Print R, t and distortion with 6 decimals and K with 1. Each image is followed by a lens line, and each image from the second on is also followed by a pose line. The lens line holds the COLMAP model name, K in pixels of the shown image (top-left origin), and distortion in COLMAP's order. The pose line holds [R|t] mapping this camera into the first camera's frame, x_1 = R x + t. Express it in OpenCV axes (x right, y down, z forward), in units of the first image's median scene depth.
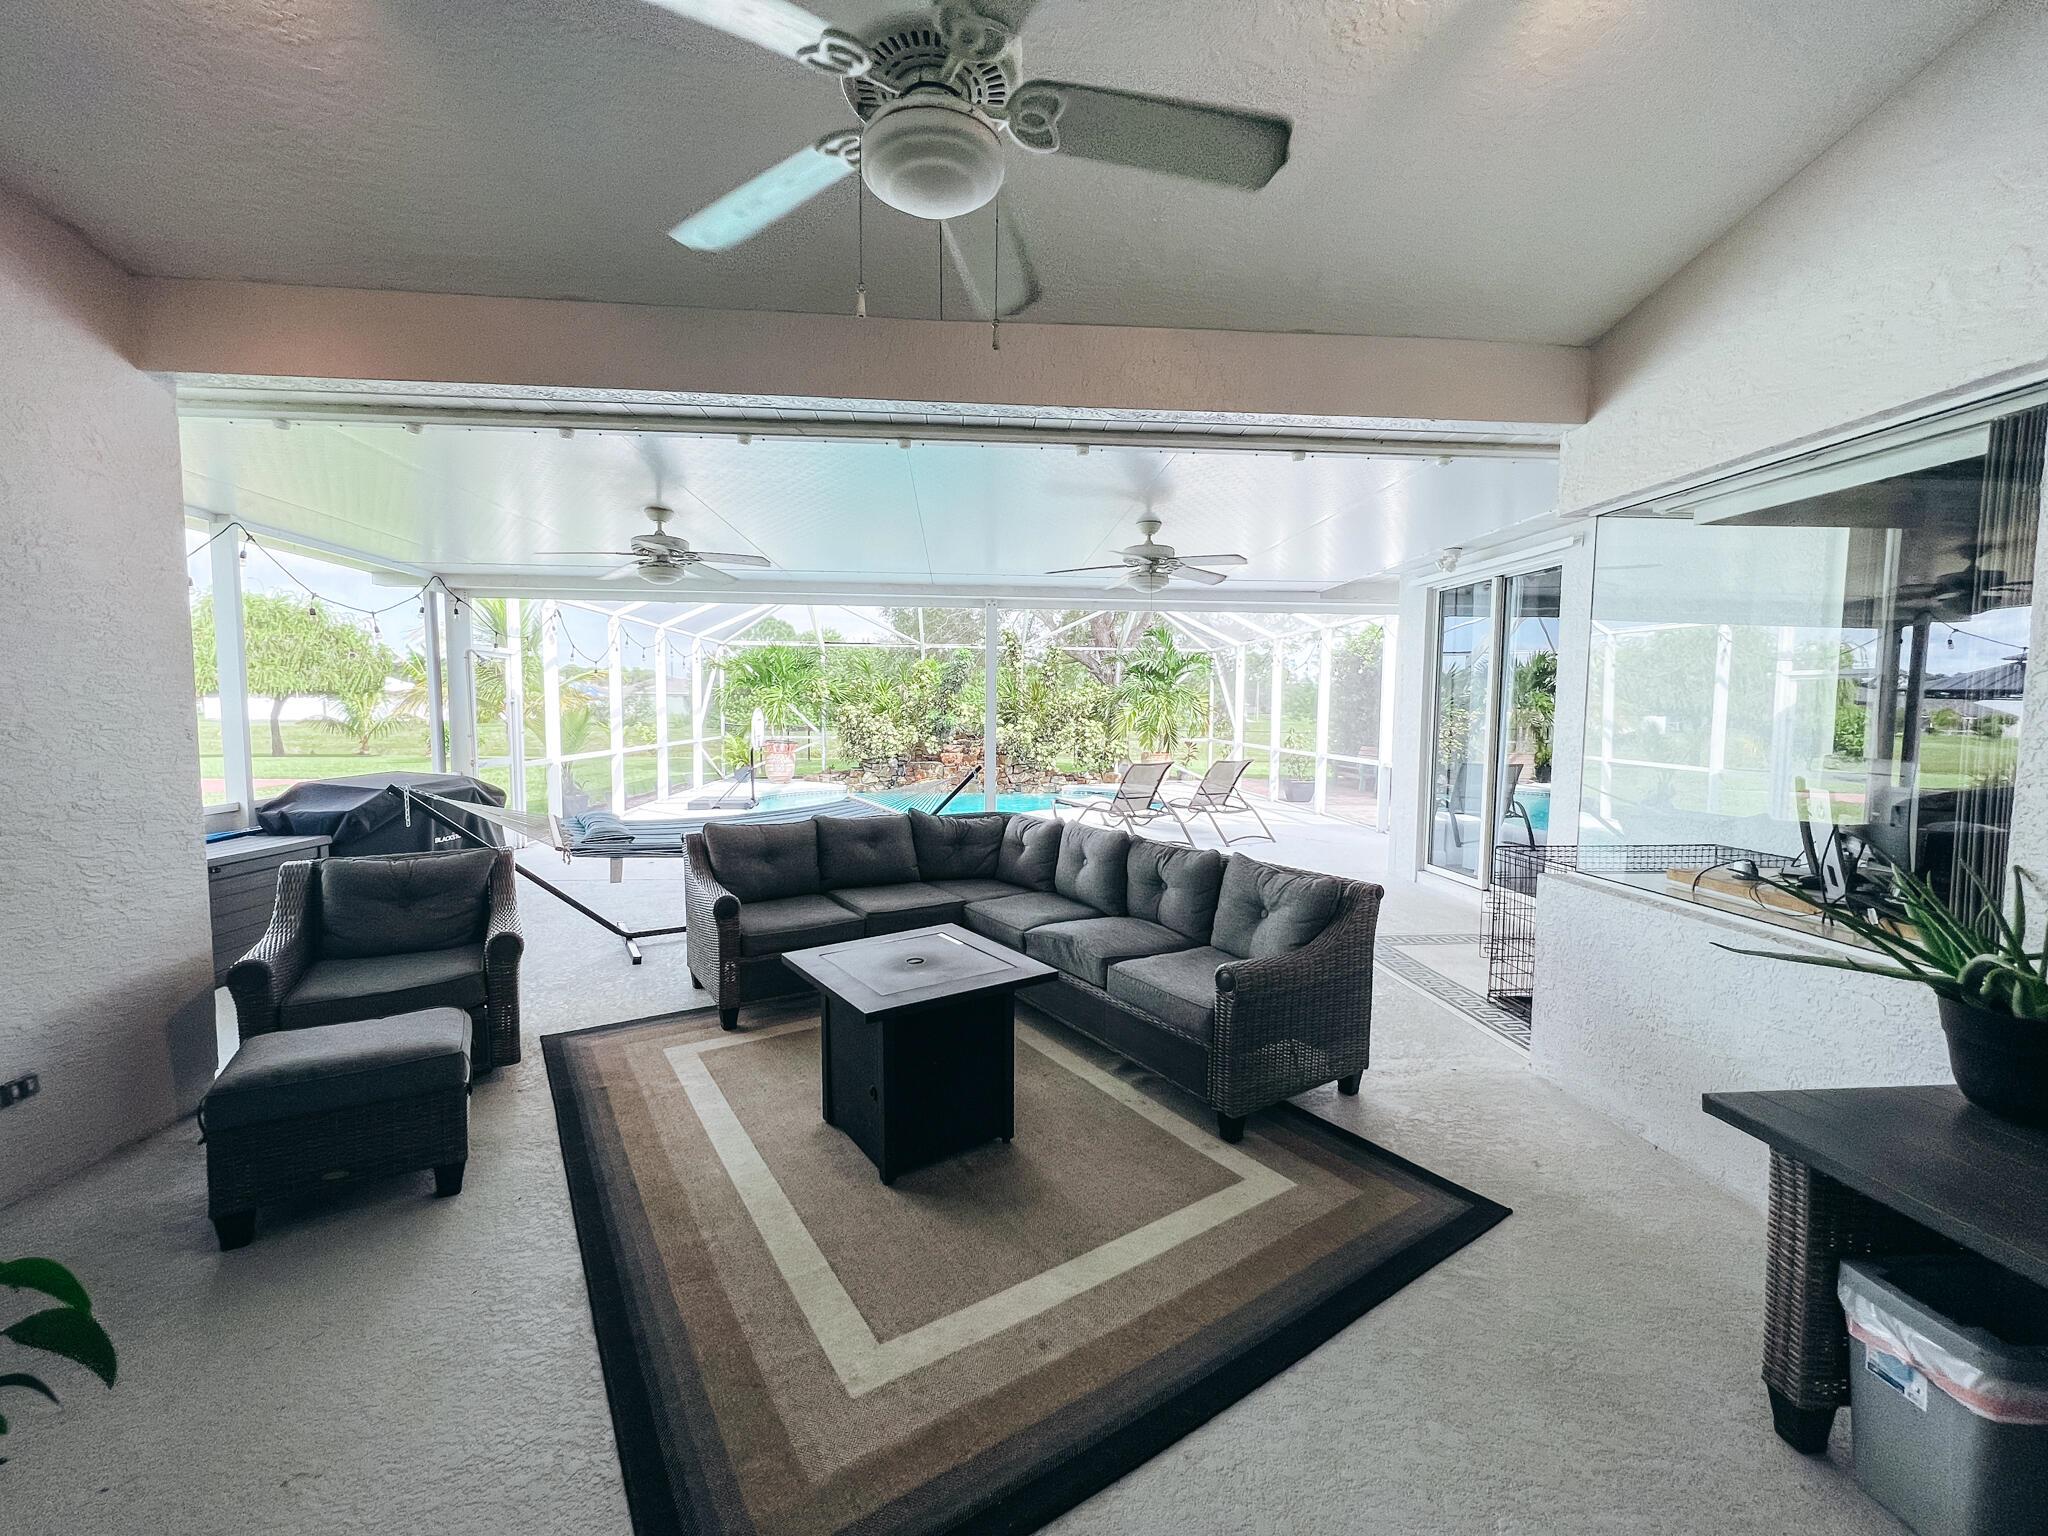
lens RADIAL K [[819.9, 0, 1017.2], [0, 819.9, 763.3], [0, 0, 1]] dist [-0.001603, 0.000083]
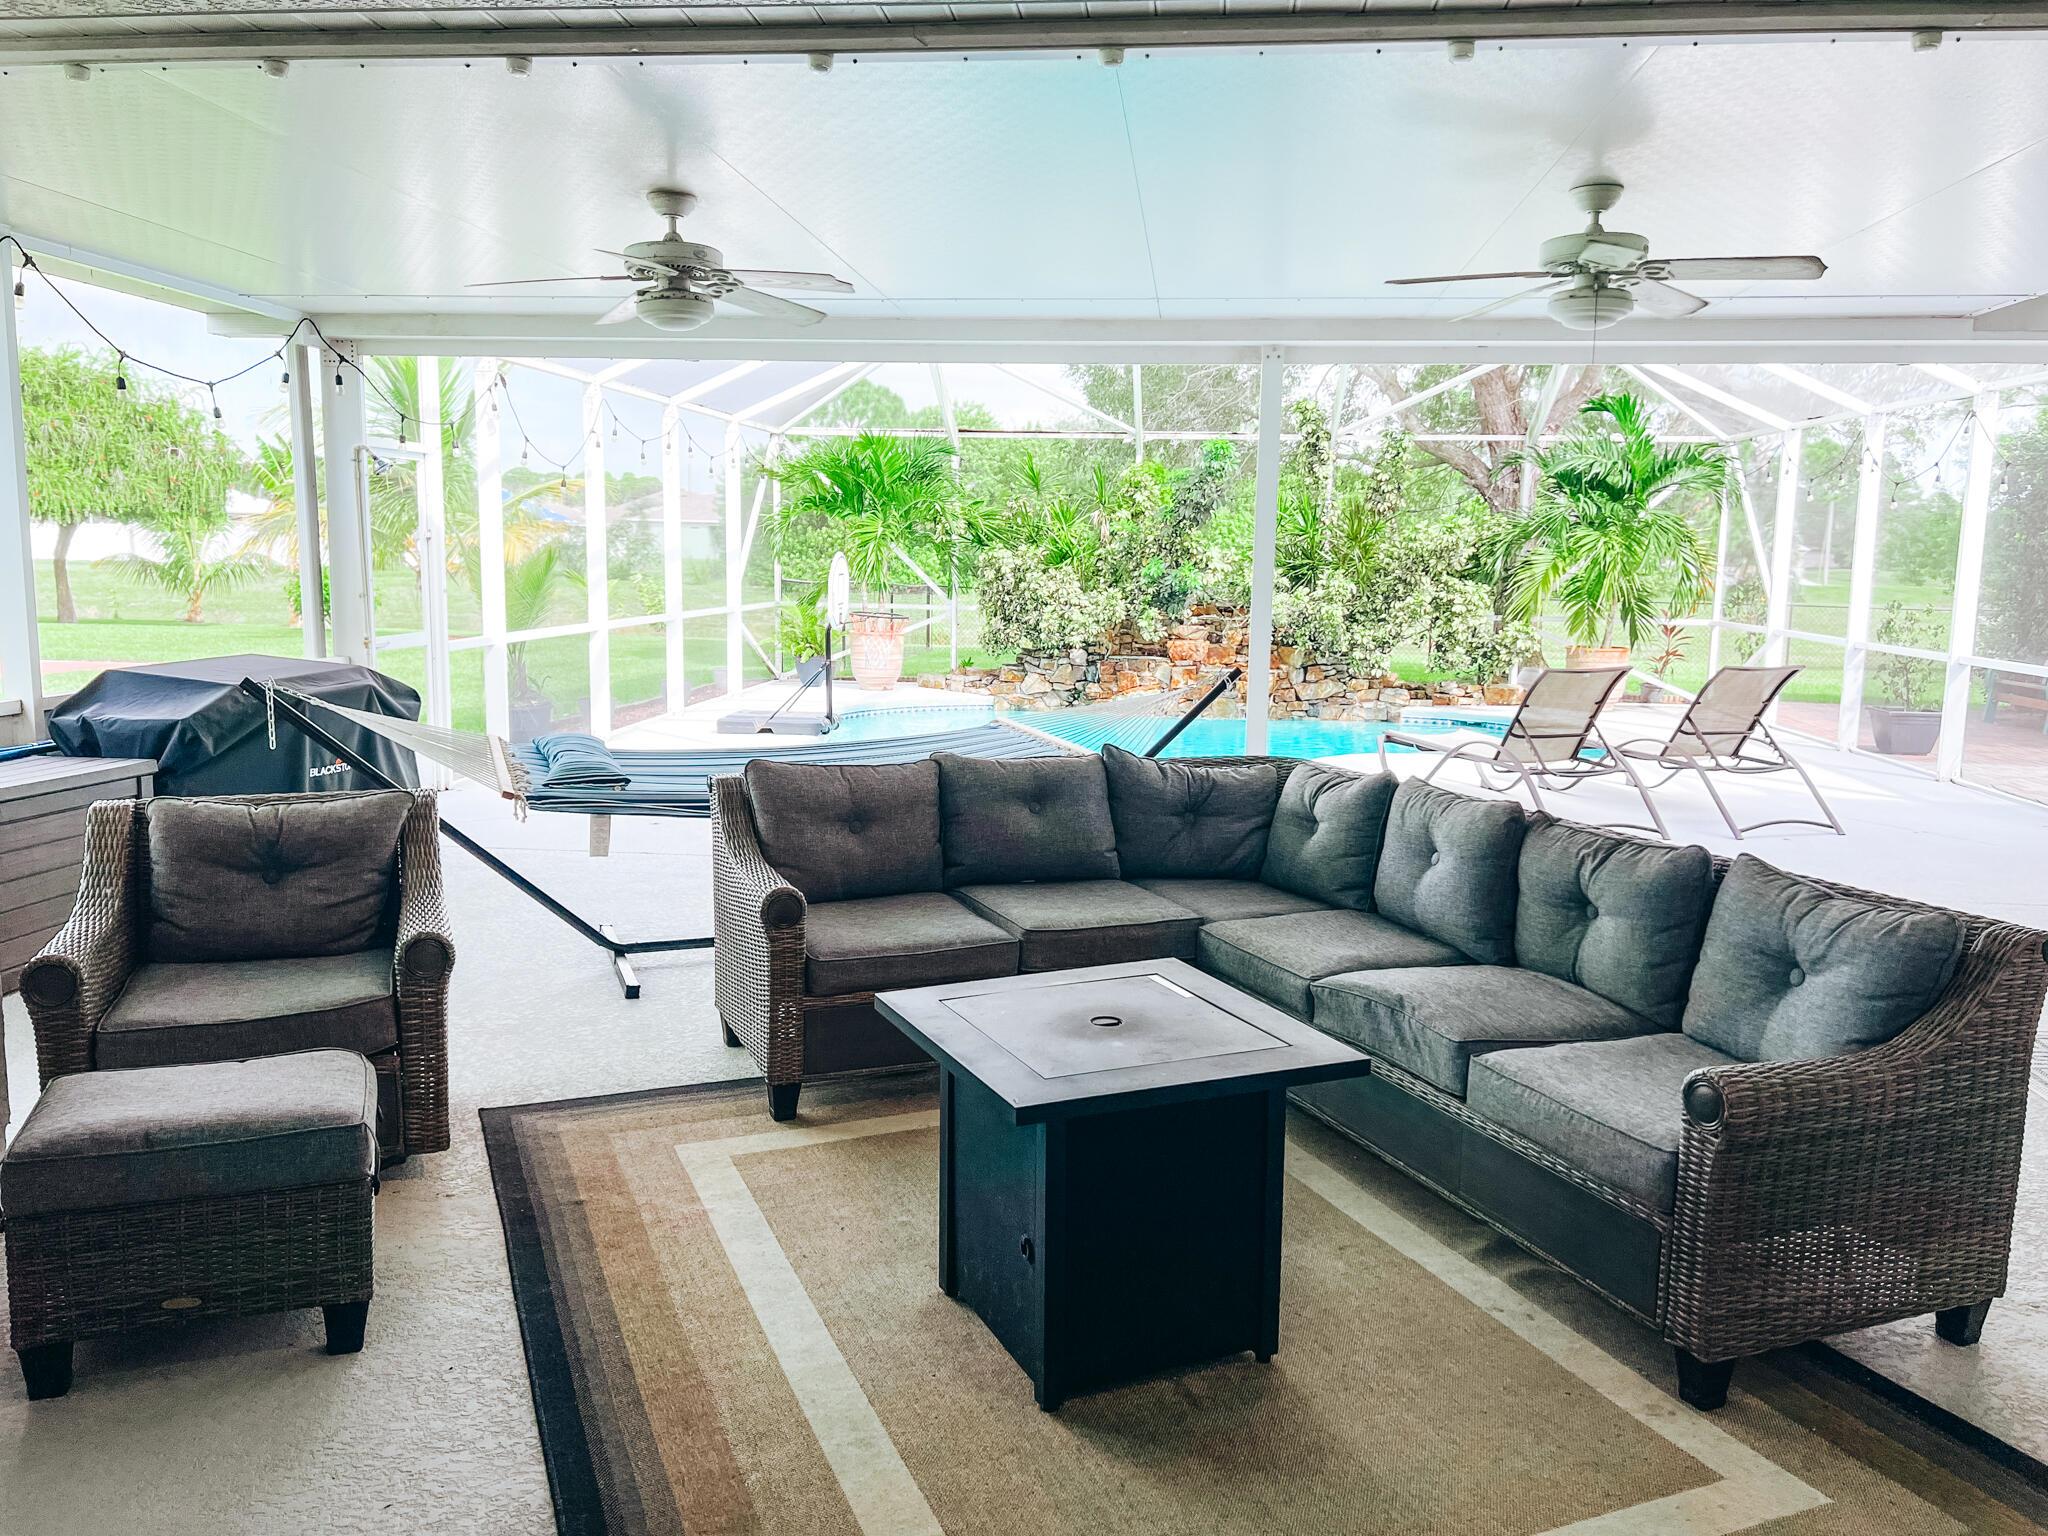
lens RADIAL K [[1548.2, 0, 1027.3], [0, 1548.2, 754.9], [0, 0, 1]] dist [0.049566, -0.043546]
pose [[0.982830, 0.032702, -0.181593, 0.005488], [-0.021189, 0.997661, 0.064985, -0.004679], [0.183293, -0.060021, 0.981224, -0.021048]]
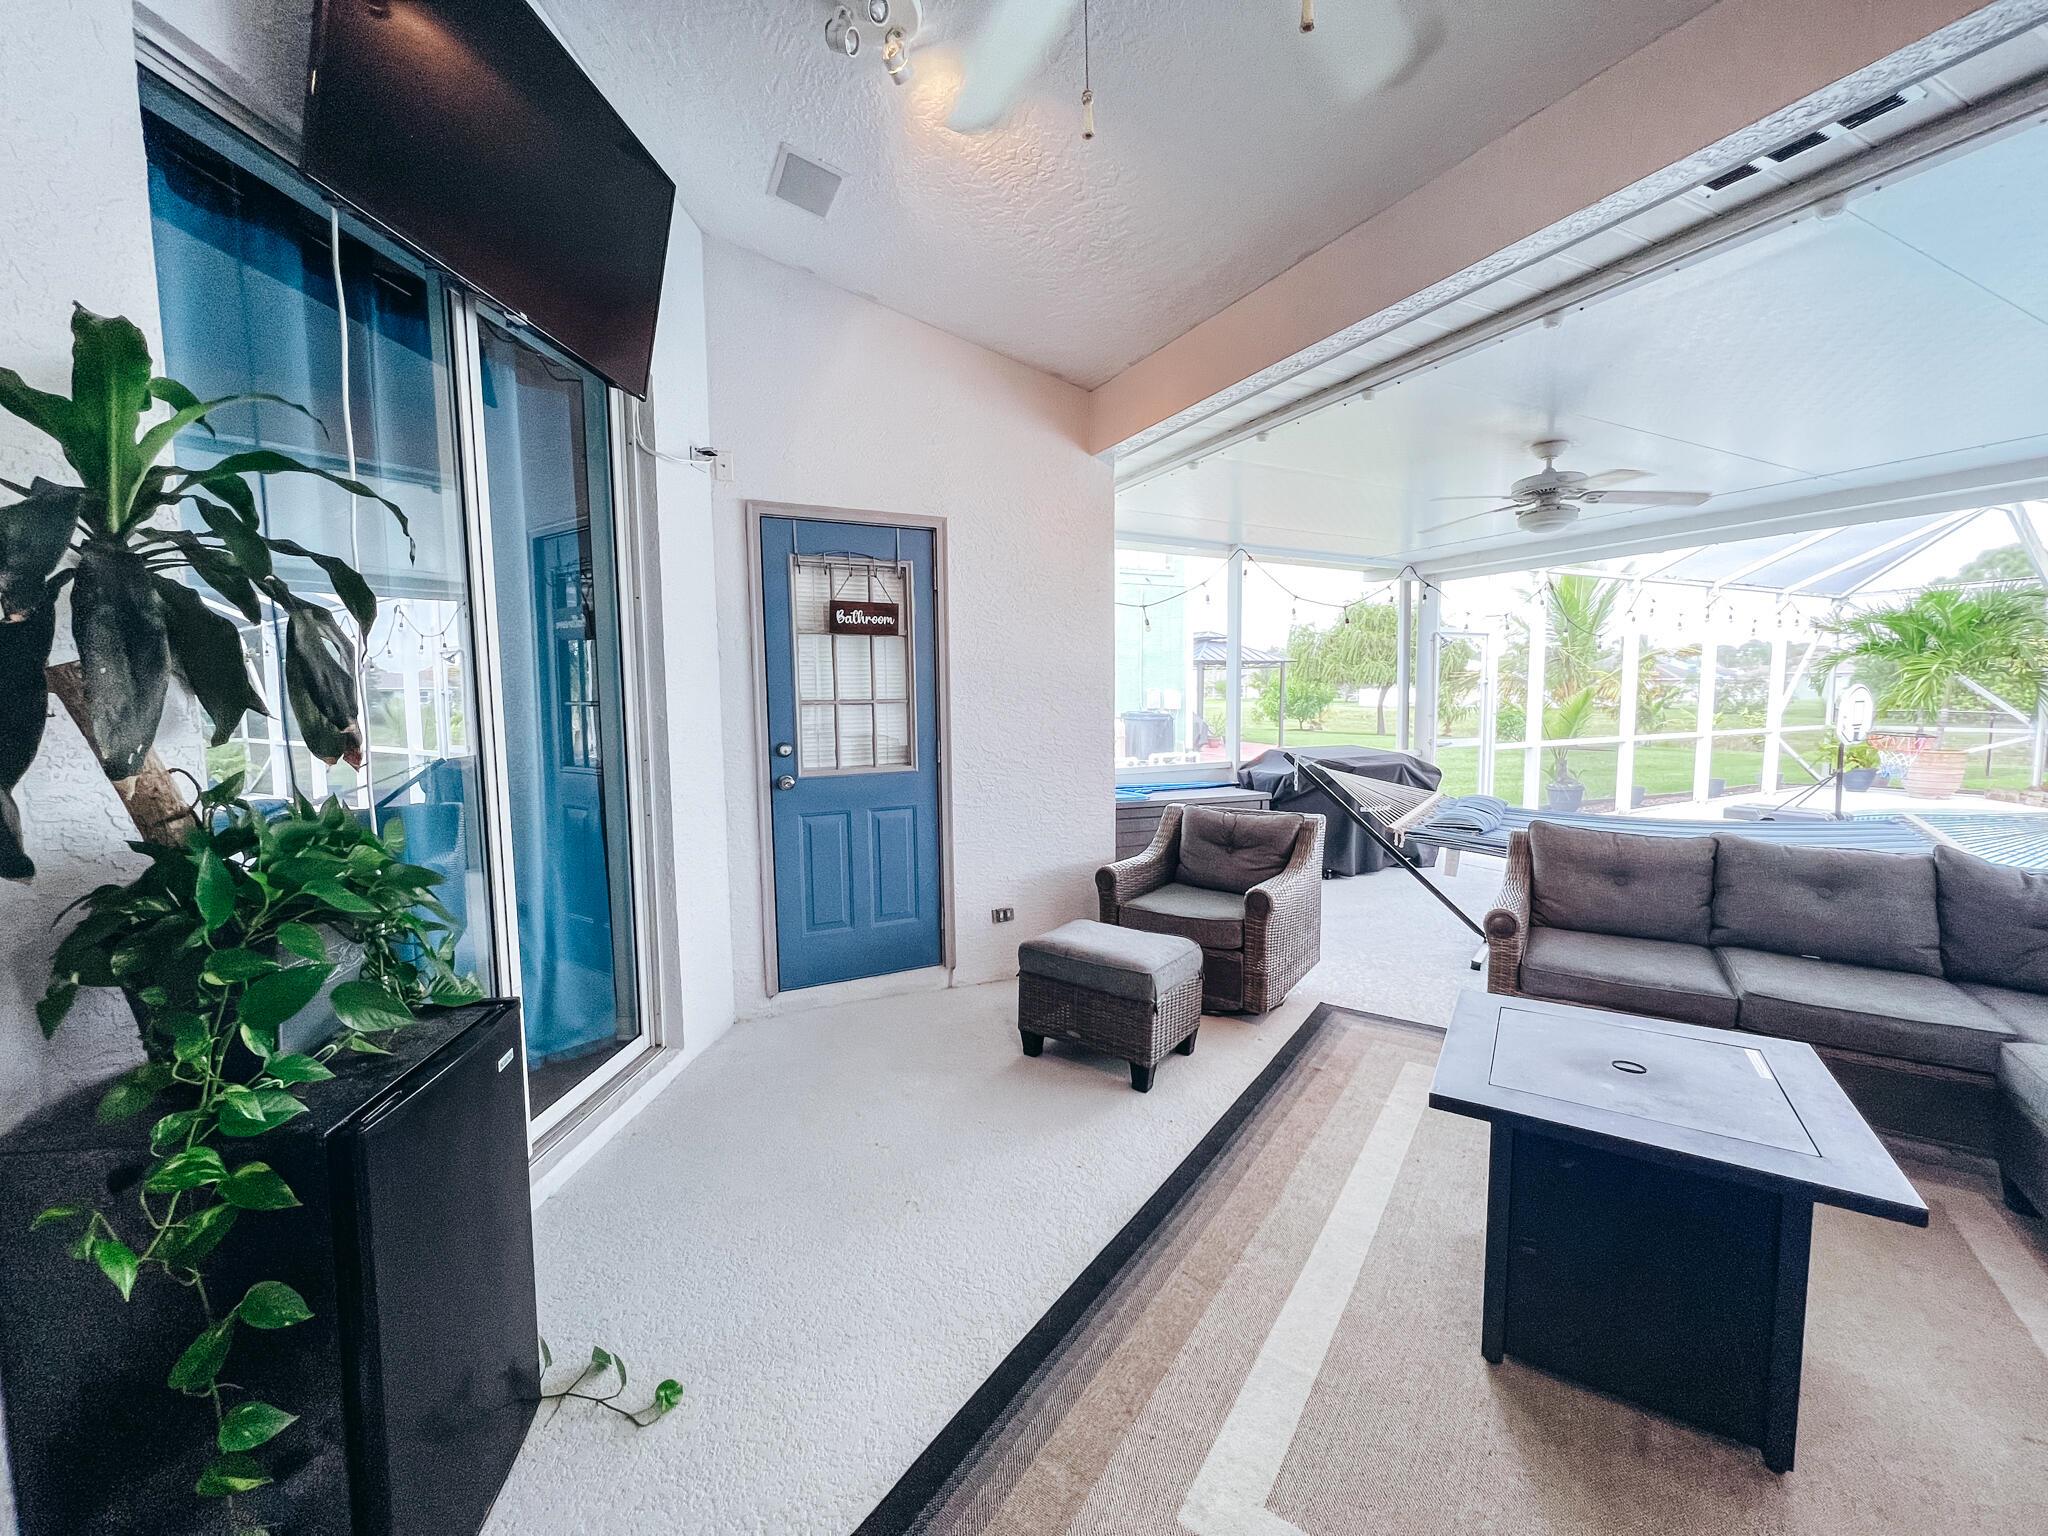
lens RADIAL K [[819.9, 0, 1025.9], [0, 819.9, 766.1], [0, 0, 1]] dist [-0.001603, 0.000083]
pose [[0.369271, 0.069149, -0.926745, 0.197508], [-0.052381, 0.997191, 0.053534, 0.002359], [0.927844, 0.028775, 0.371856, 0.247702]]
